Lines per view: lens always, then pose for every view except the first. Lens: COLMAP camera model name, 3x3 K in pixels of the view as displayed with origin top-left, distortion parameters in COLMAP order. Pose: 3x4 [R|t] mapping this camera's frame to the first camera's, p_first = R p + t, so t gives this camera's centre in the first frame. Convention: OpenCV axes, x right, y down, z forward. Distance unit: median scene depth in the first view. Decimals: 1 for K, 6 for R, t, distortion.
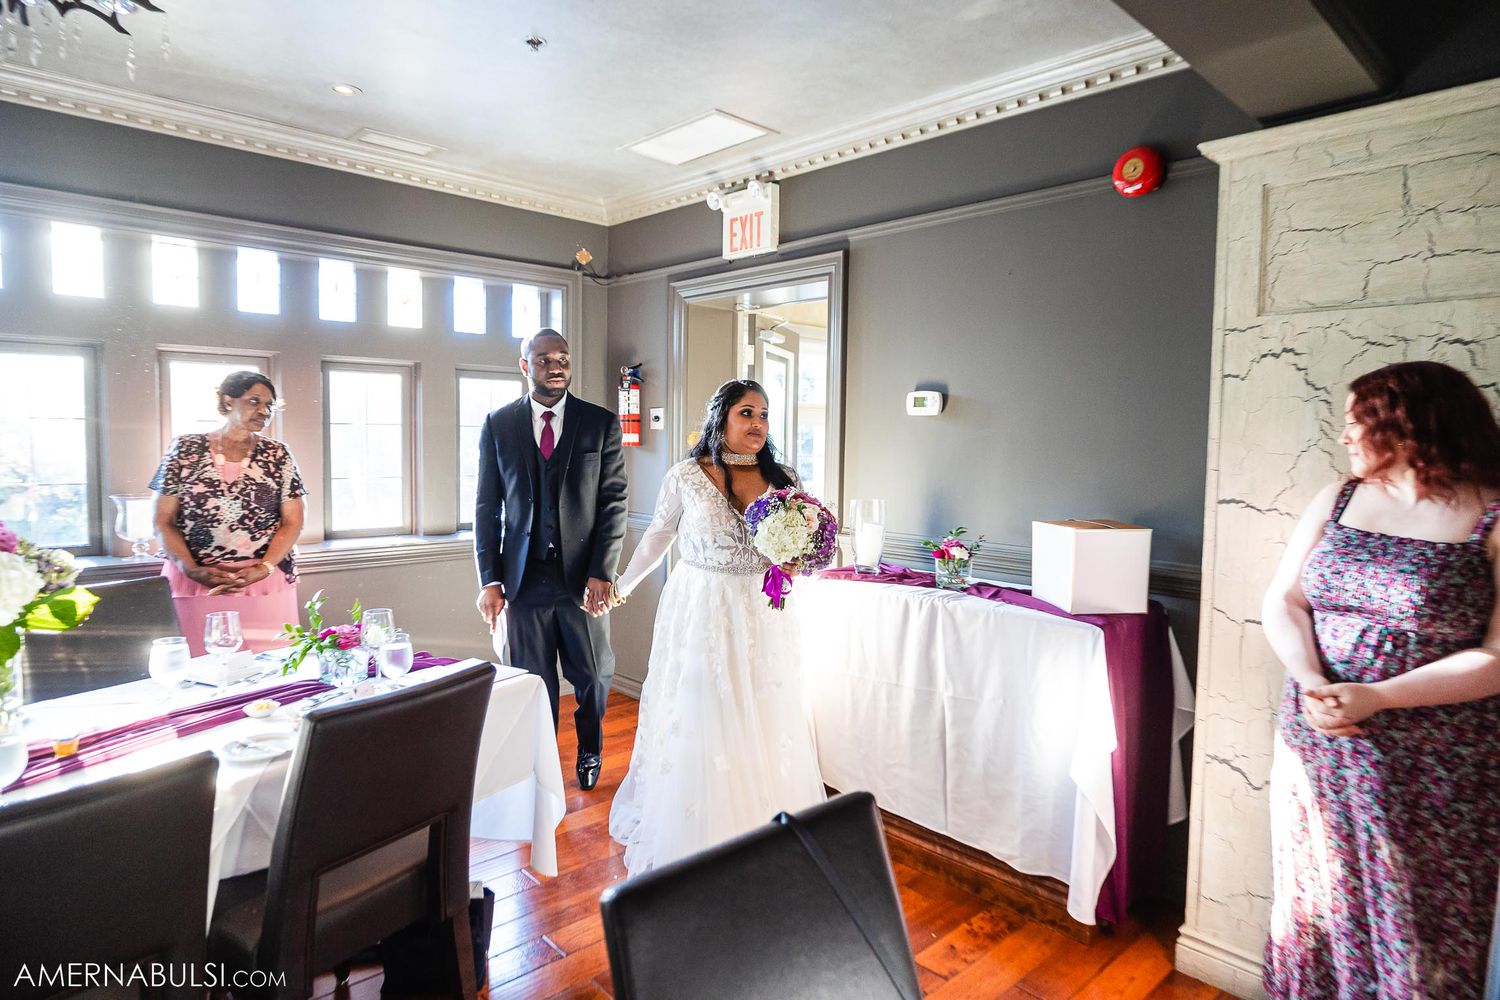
lens RADIAL K [[904.2, 0, 750.0], [0, 904.2, 500.0], [0, 0, 1]] dist [0.001499, -0.000057]
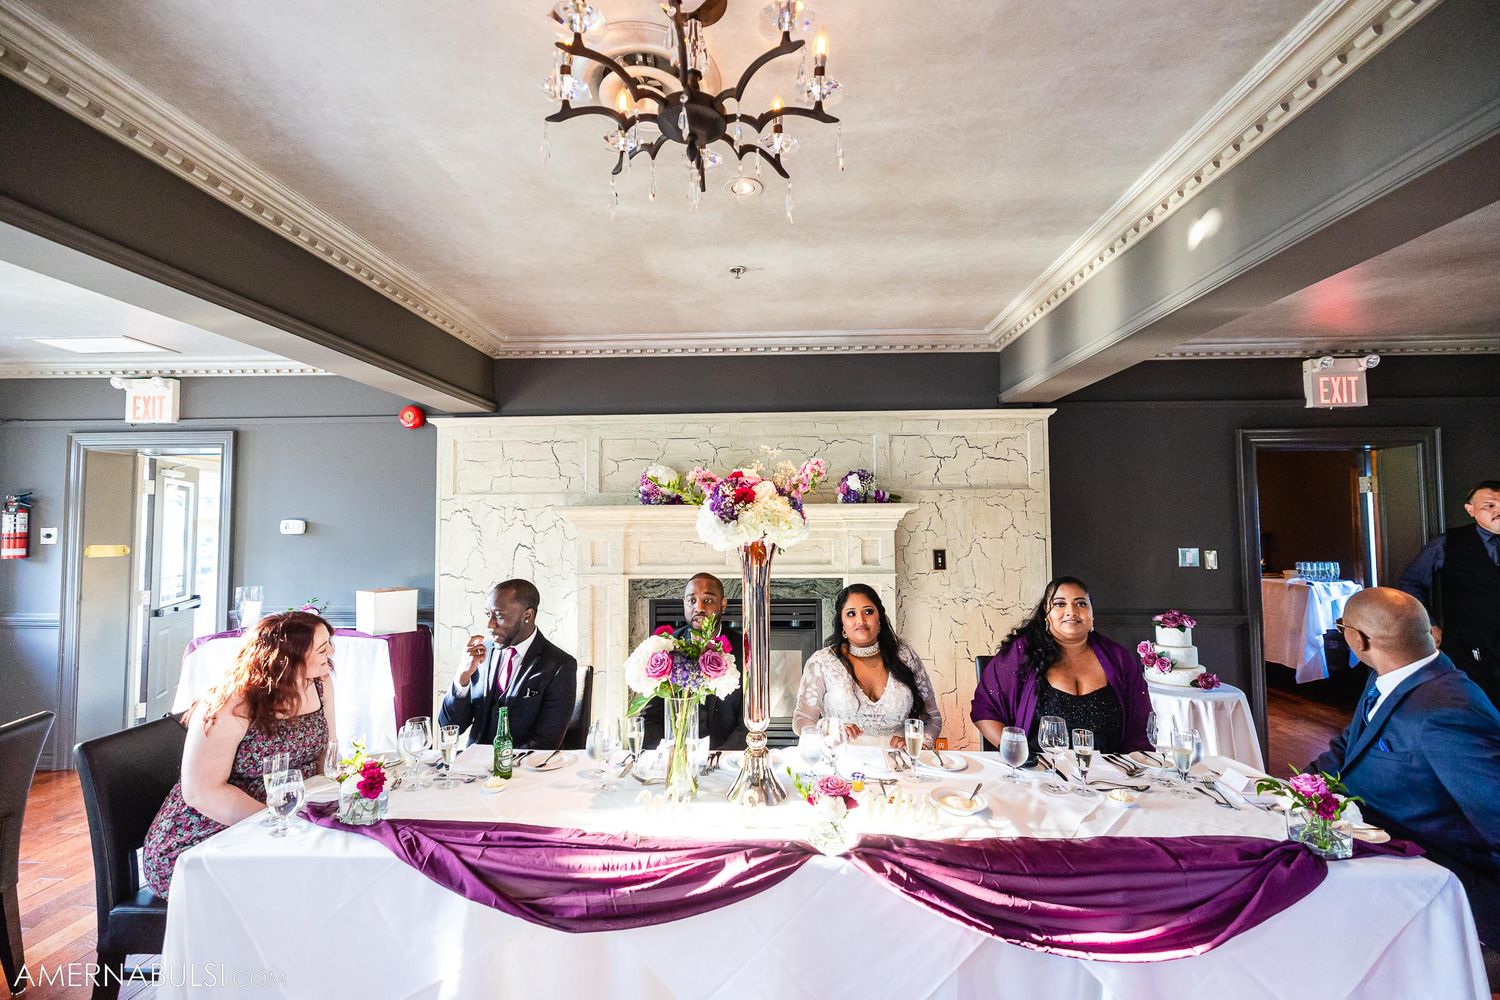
lens RADIAL K [[627.0, 0, 750.0], [0, 627.0, 500.0], [0, 0, 1]] dist [-0.000423, 0.000190]
pose [[0.718742, 0.011396, 0.695184, -0.008441], [0.066080, 0.994220, -0.084617, -0.000292], [-0.692130, 0.106755, 0.713834, -0.367323]]
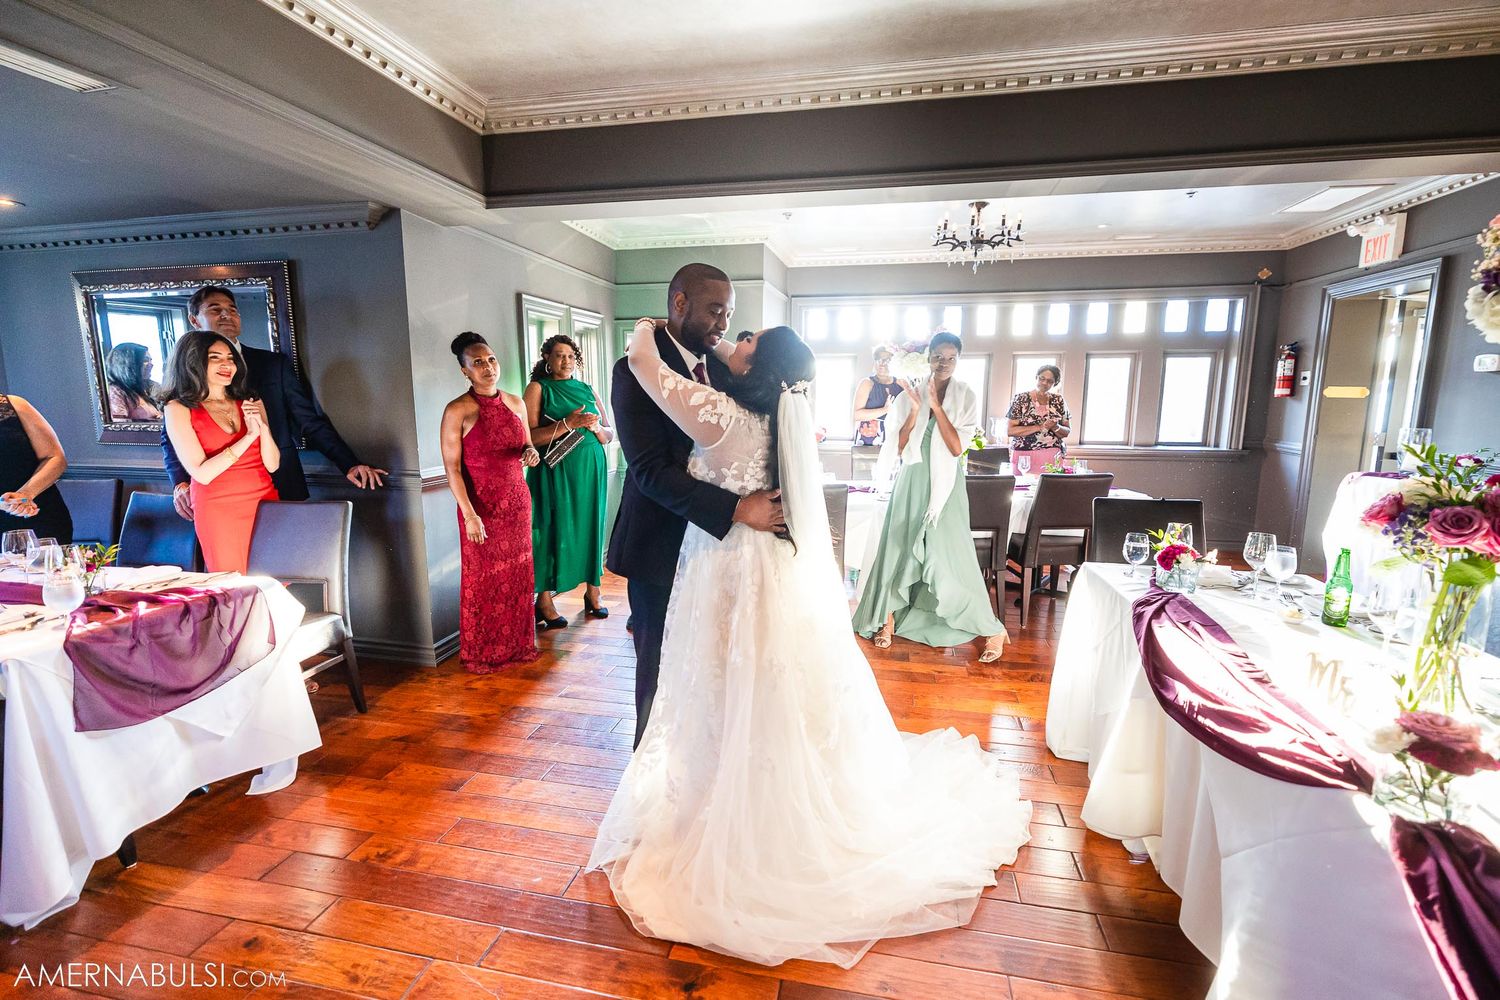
lens RADIAL K [[662.0, 0, 750.0], [0, 662.0, 500.0], [0, 0, 1]] dist [0.000787, -0.000298]
pose [[0.556425, 0.122222, -0.821859, 0.365370], [-0.058600, 0.992432, 0.107915, 0.054650], [0.828829, -0.011886, 0.559376, -0.457540]]
